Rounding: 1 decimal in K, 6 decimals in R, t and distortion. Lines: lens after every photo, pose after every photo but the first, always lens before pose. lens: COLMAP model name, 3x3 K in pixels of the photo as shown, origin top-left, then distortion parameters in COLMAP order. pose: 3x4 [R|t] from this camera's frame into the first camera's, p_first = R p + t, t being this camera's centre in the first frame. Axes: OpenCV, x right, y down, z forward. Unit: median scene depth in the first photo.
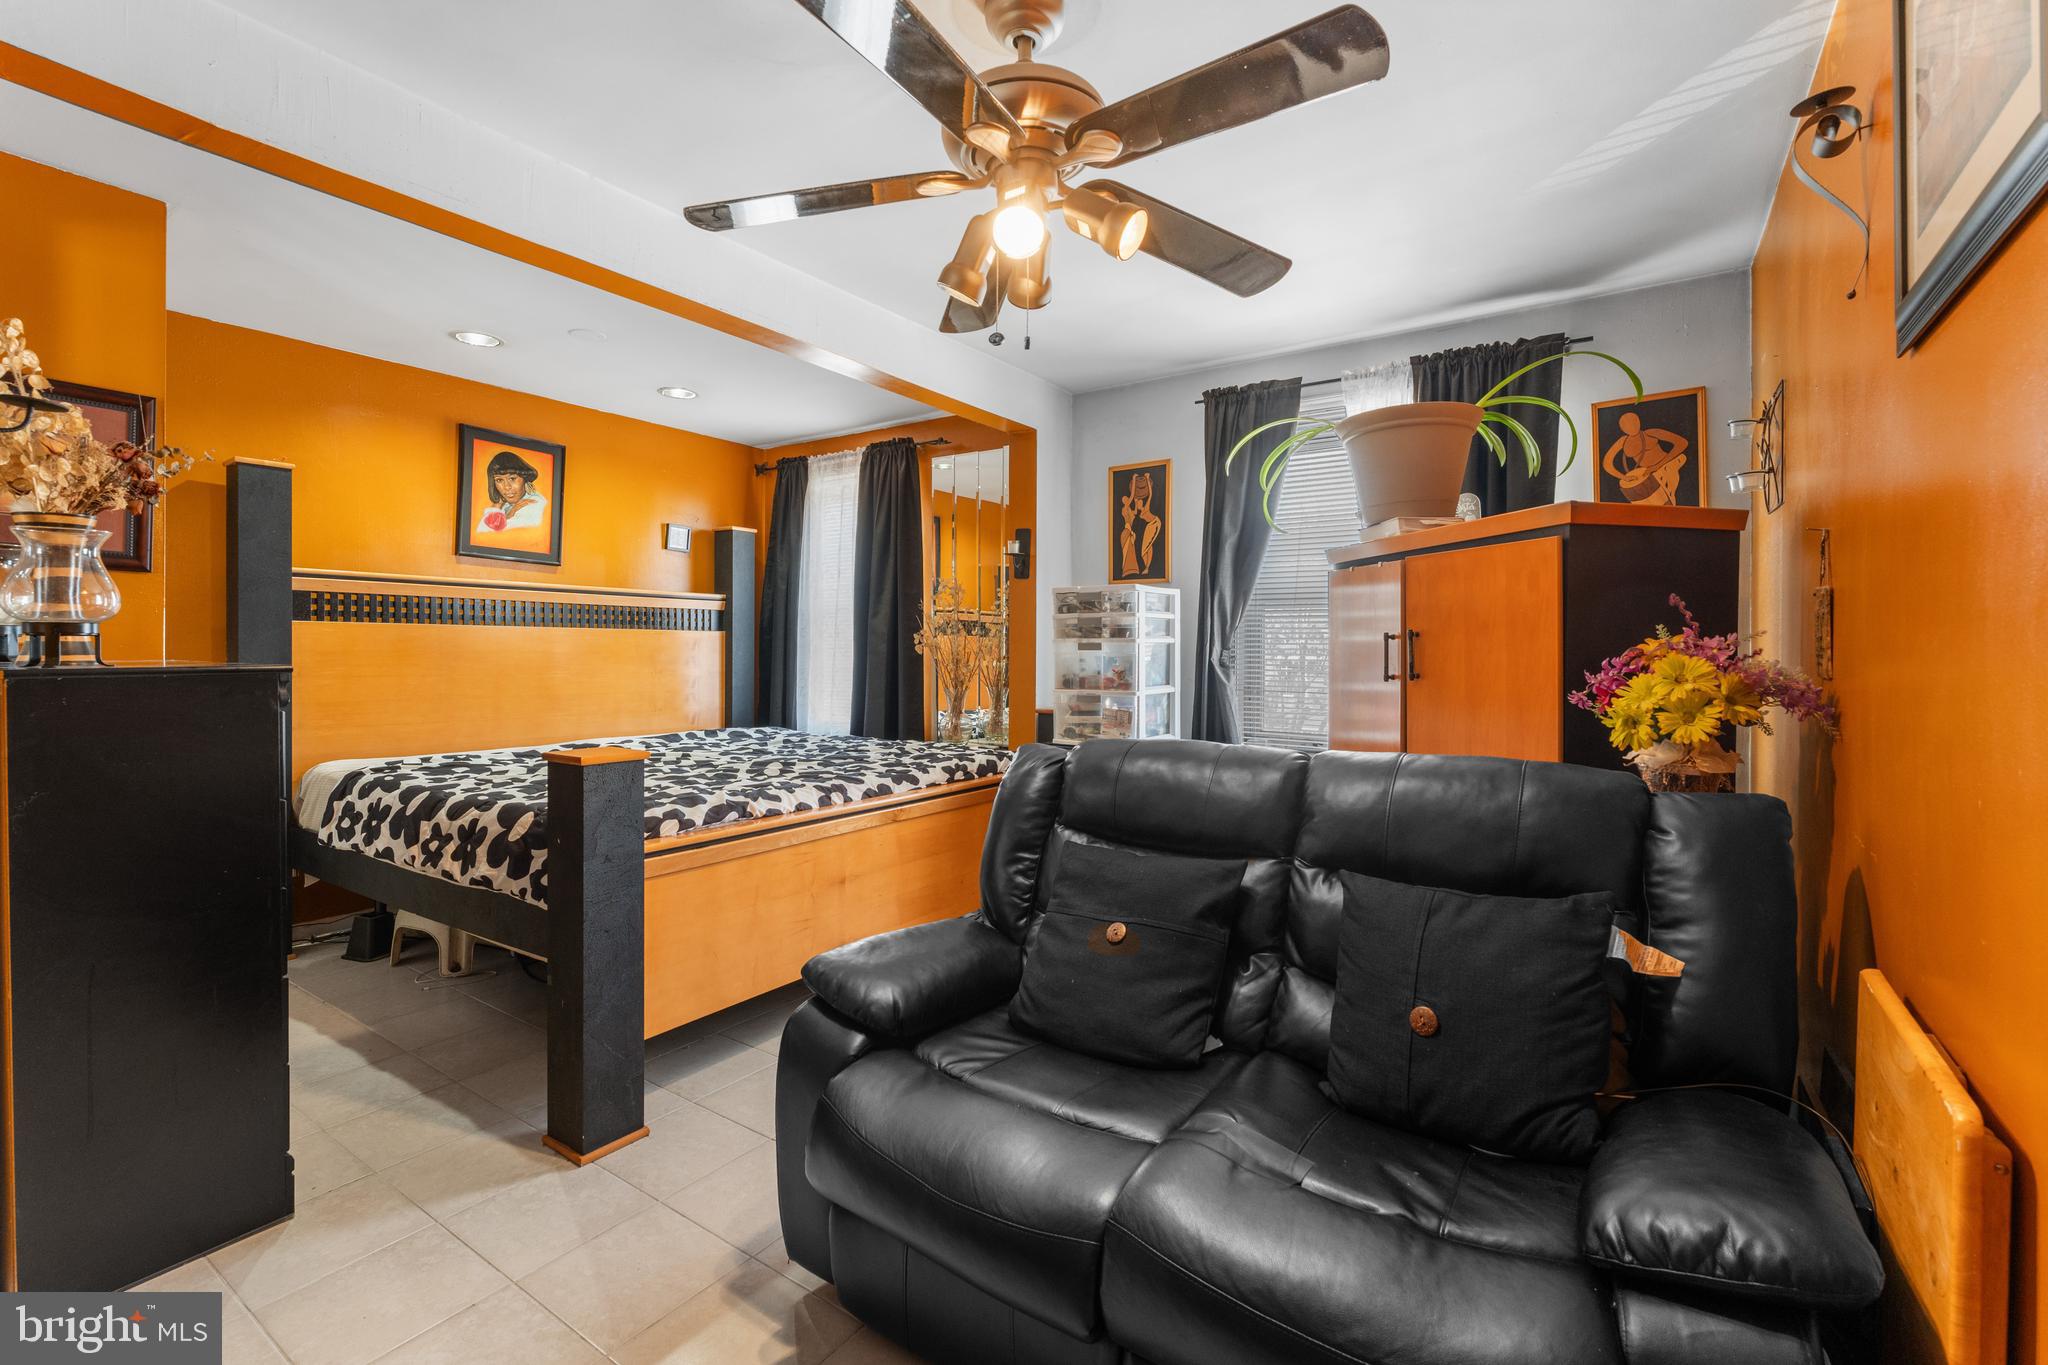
lens RADIAL K [[911.1, 0, 1026.4], [0, 911.1, 660.1], [0, 0, 1]] dist [-0.001520, -0.000007]
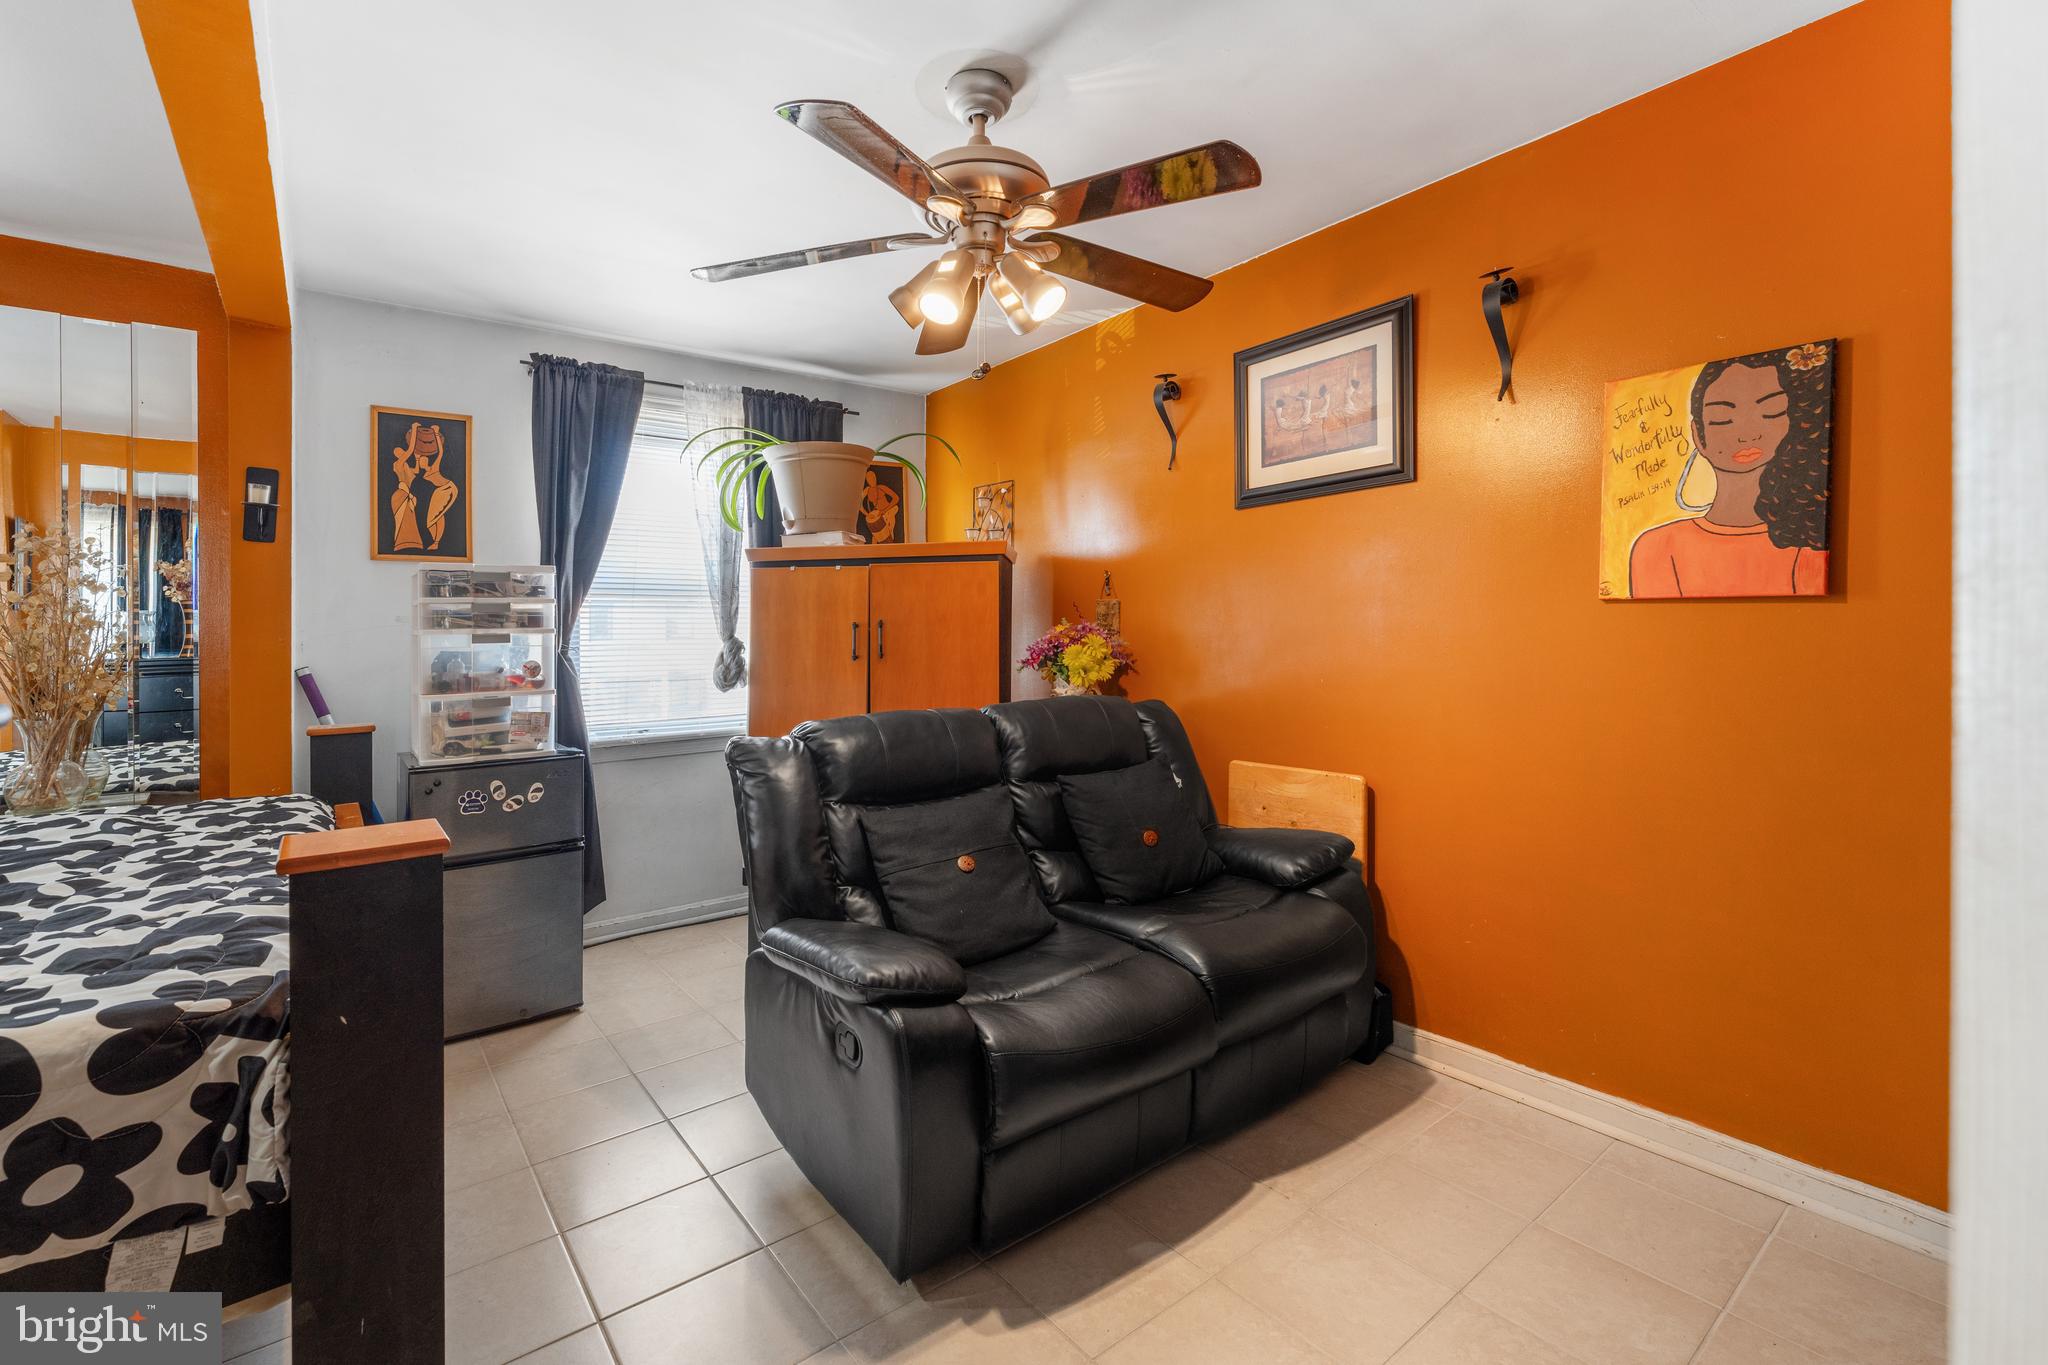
lens RADIAL K [[911.1, 0, 1036.6], [0, 911.1, 647.1], [0, 0, 1]] dist [-0.001520, -0.000007]
pose [[0.287616, -0.021620, 0.957502, -0.570371], [0.028578, 0.999494, 0.013984, -0.004639], [-0.957319, 0.023342, 0.288088, 0.297986]]
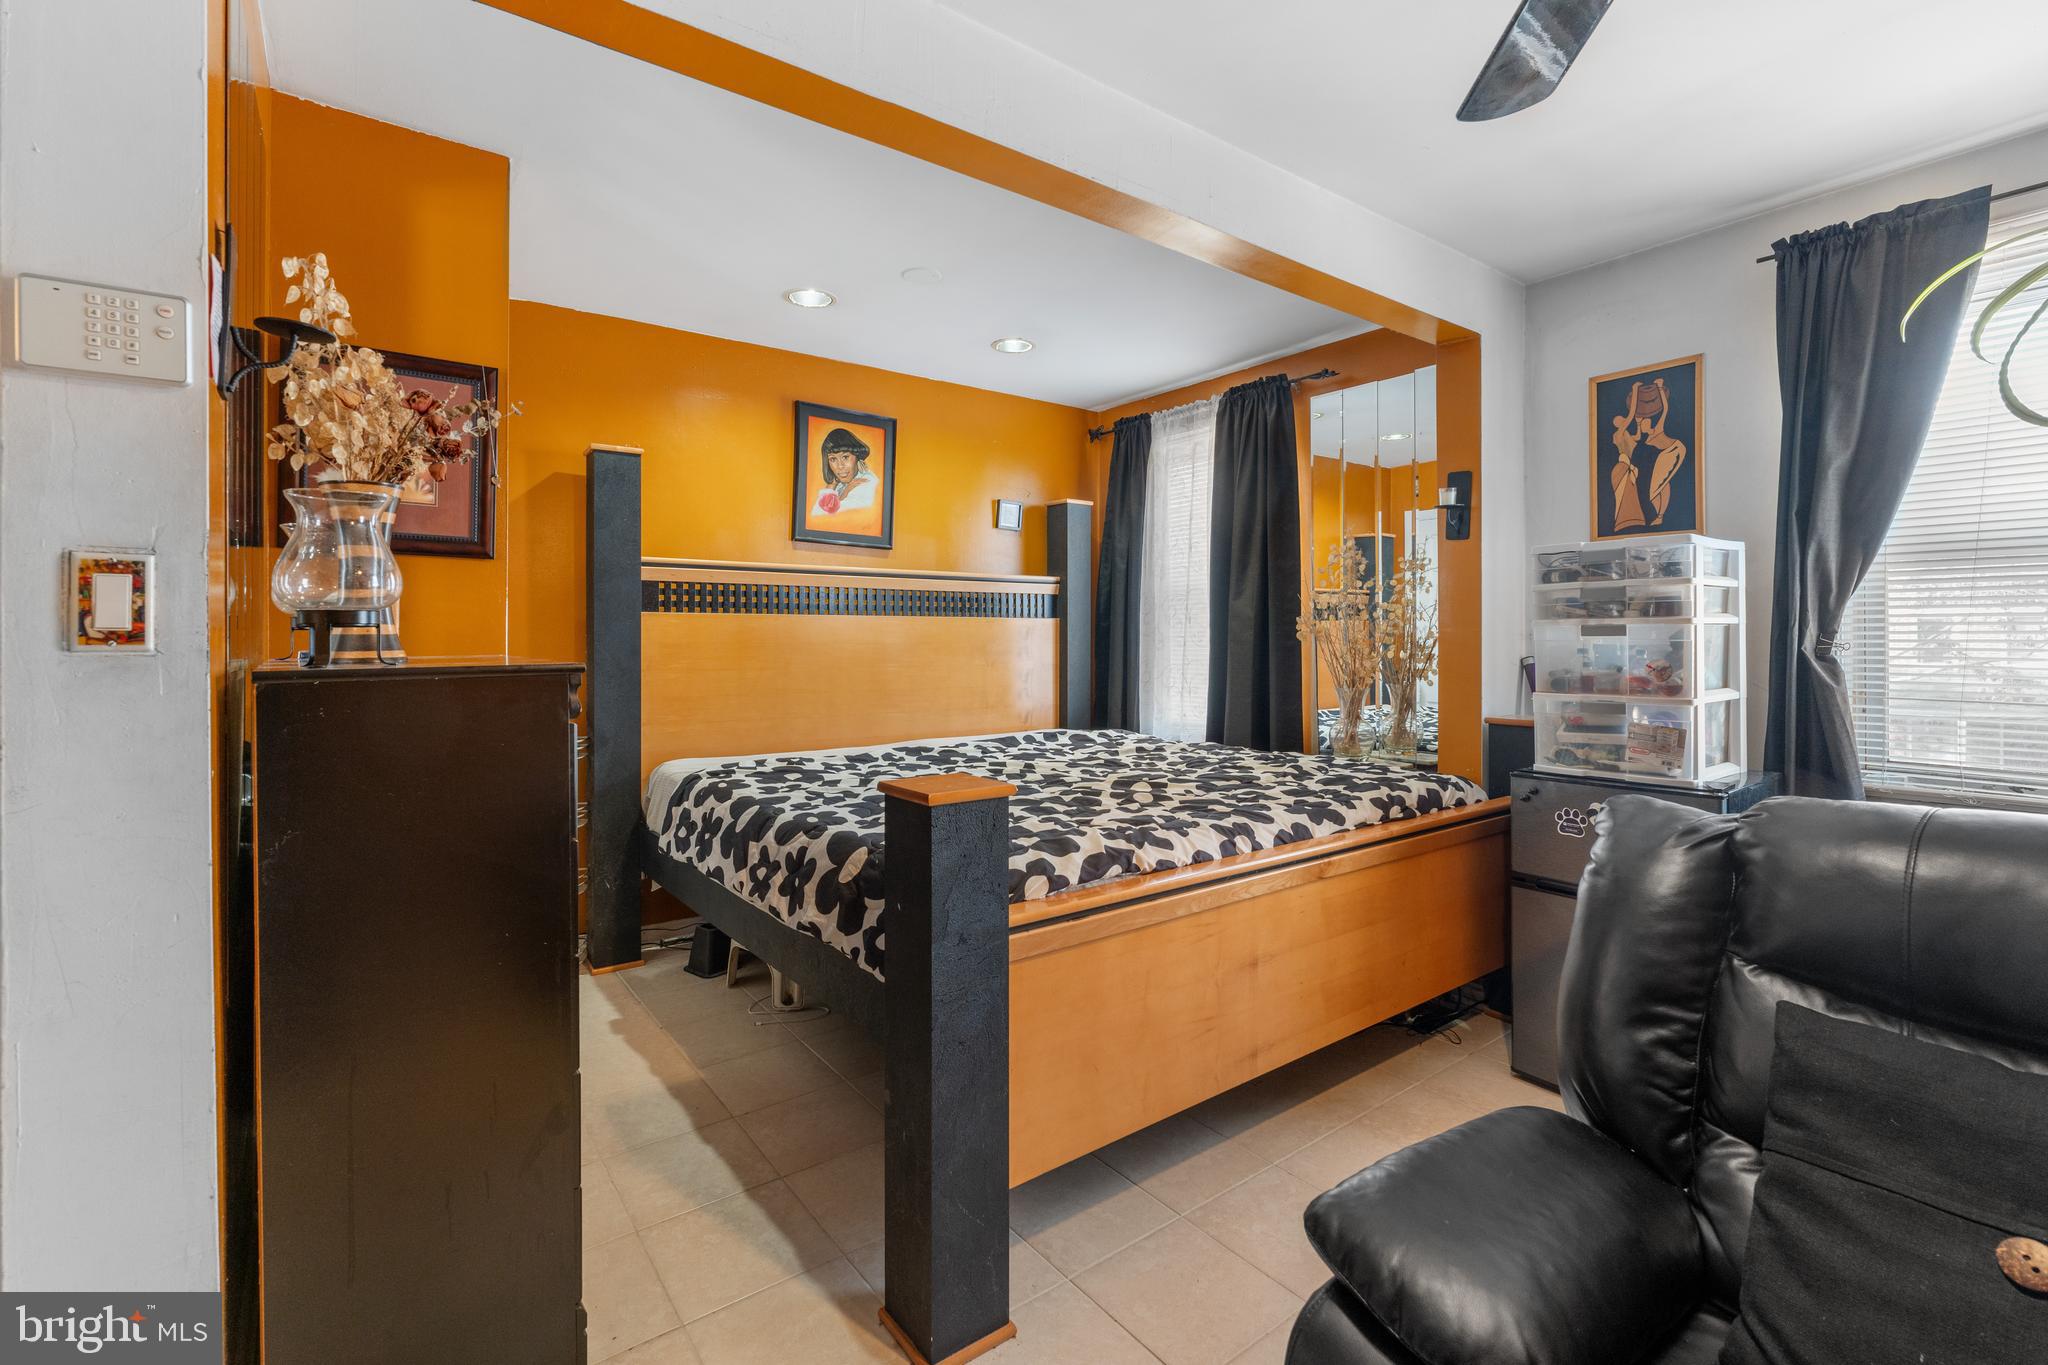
lens RADIAL K [[911.1, 0, 1017.0], [0, 911.1, 630.5], [0, 0, 1]] dist [-0.001520, -0.000007]
pose [[0.945950, -0.010117, -0.324155, -0.122330], [0.003851, 0.999793, -0.019966, -0.003072], [0.324290, 0.017639, 0.945793, 0.222589]]
